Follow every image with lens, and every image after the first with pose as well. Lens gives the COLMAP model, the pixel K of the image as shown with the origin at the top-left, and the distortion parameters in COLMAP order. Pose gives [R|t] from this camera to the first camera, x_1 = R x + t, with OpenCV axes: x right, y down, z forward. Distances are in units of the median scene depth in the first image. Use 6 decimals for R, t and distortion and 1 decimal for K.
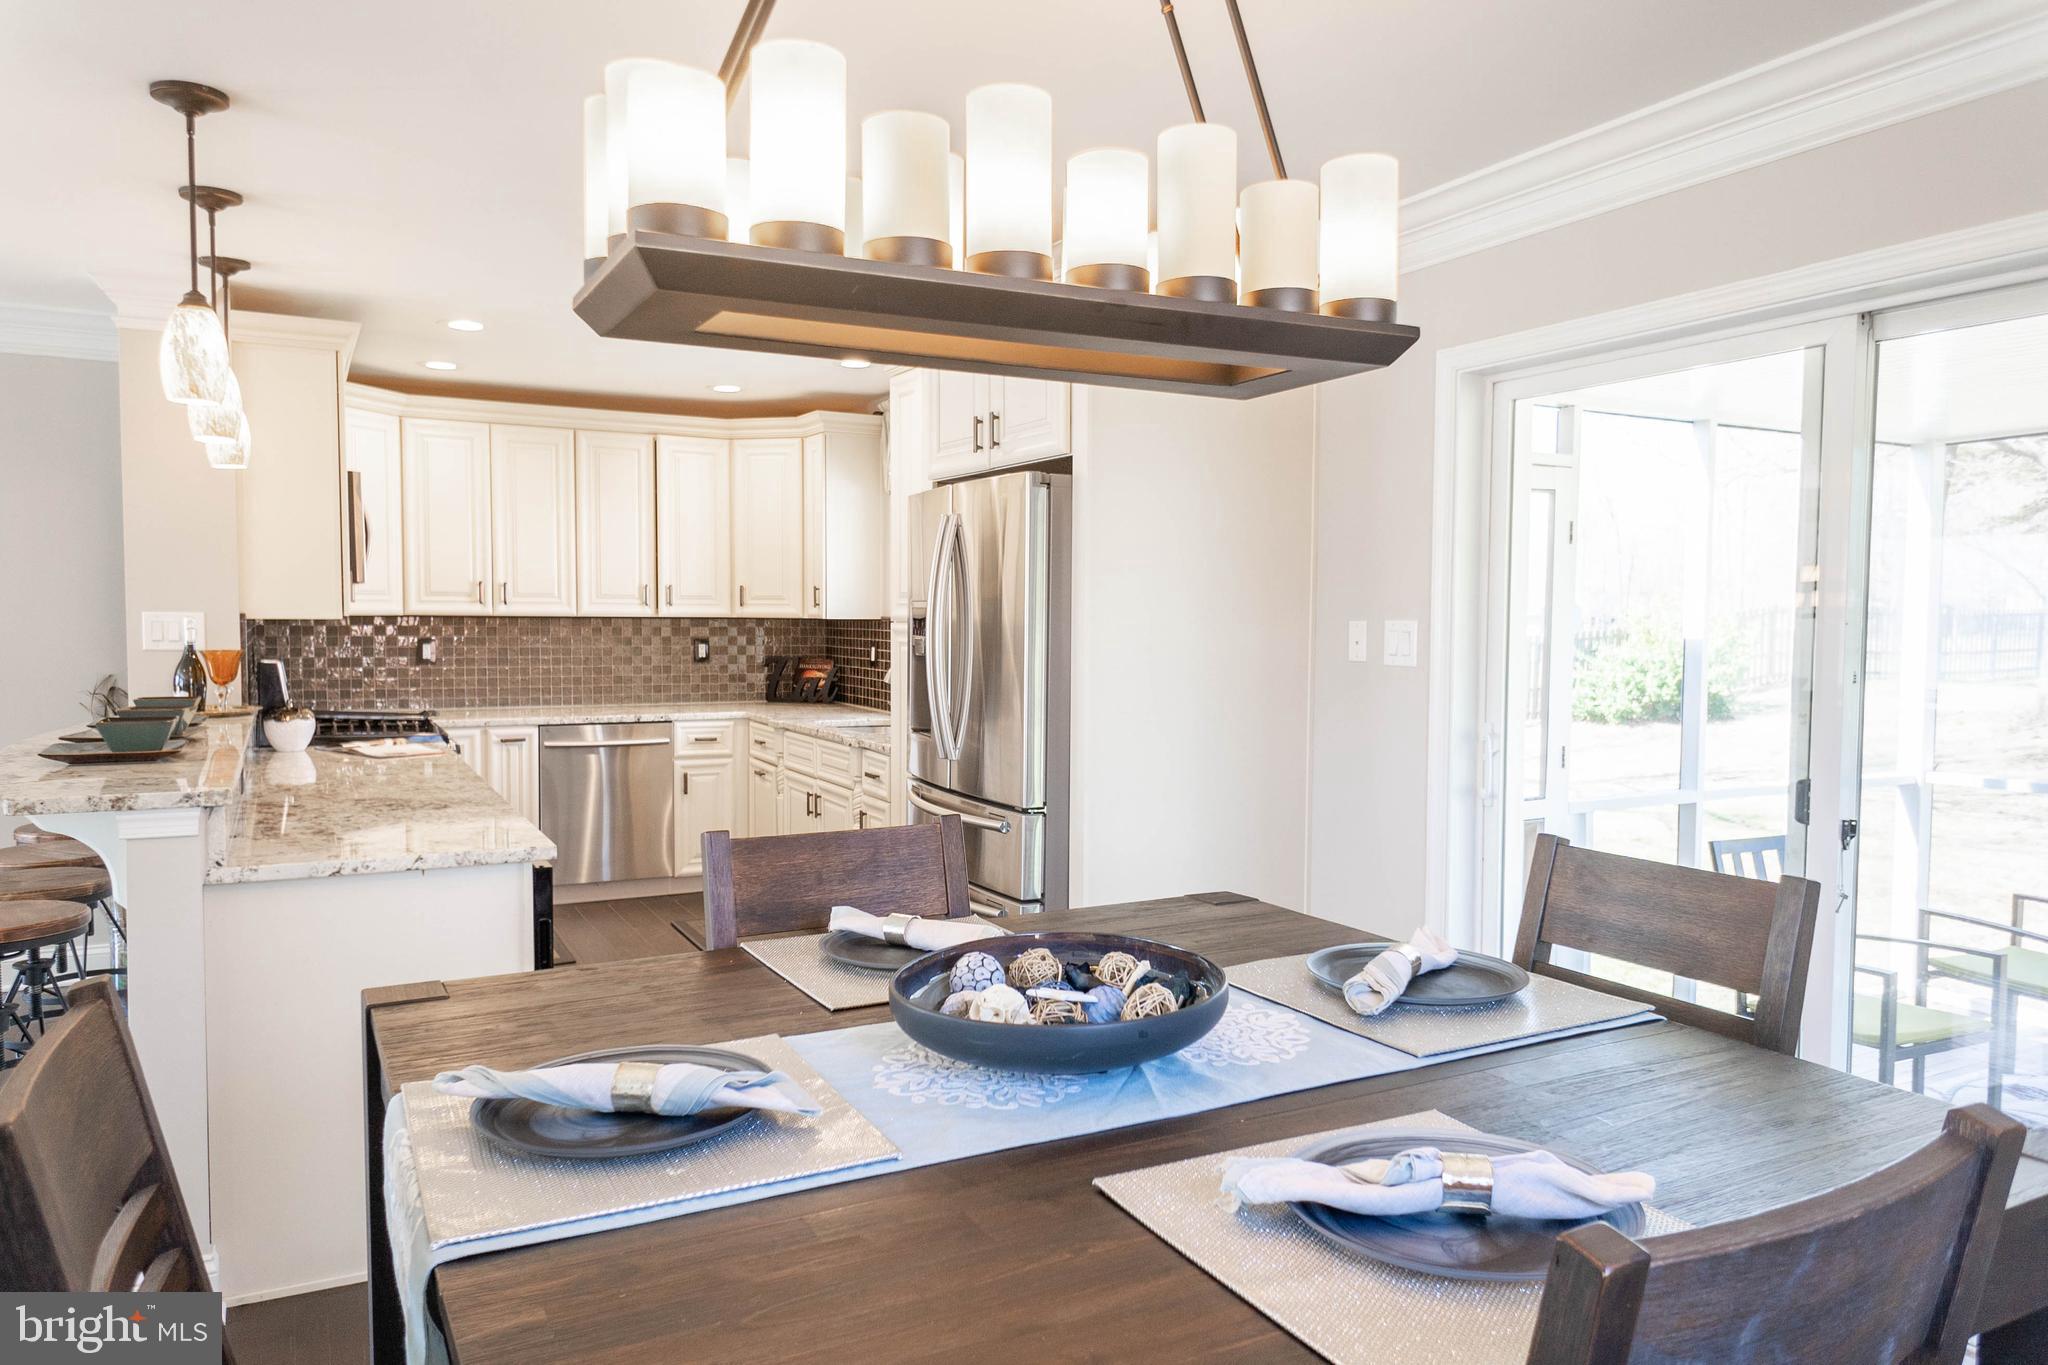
lens RADIAL K [[1393.6, 0, 1024.0], [0, 1393.6, 682.5], [0, 0, 1]] dist [0.000367, -0.000407]
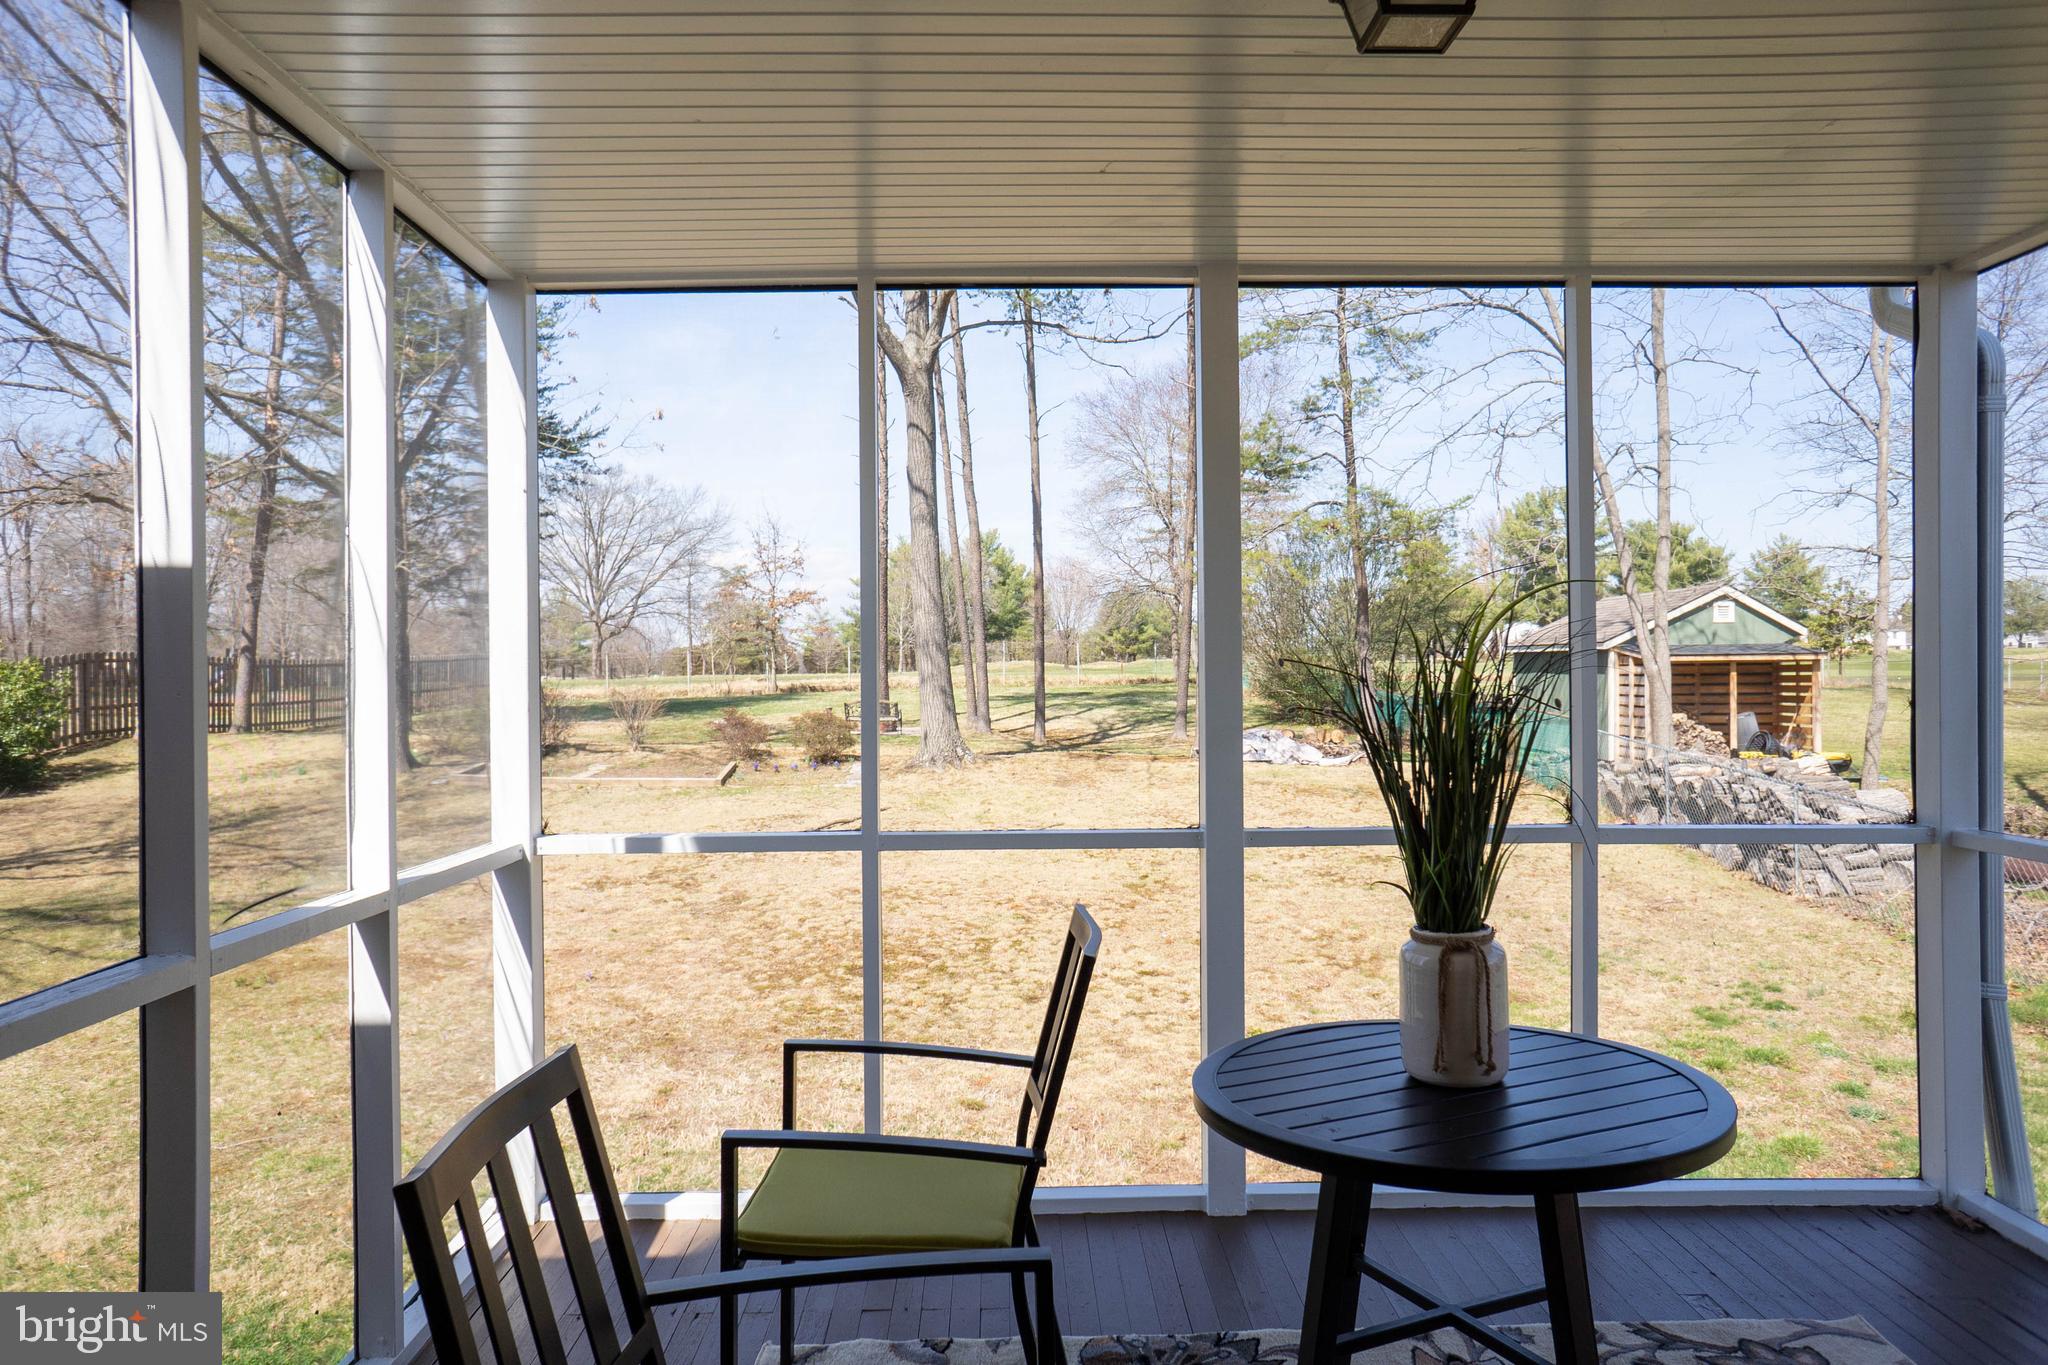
lens RADIAL K [[1393.6, 0, 1024.0], [0, 1393.6, 682.5], [0, 0, 1]] dist [0.000367, -0.000407]
pose [[0.457574, -0.011716, 0.889095, 0.042187], [0.049477, 0.998700, -0.012303, 0.003166], [-0.887794, 0.049619, 0.457558, 0.104935]]
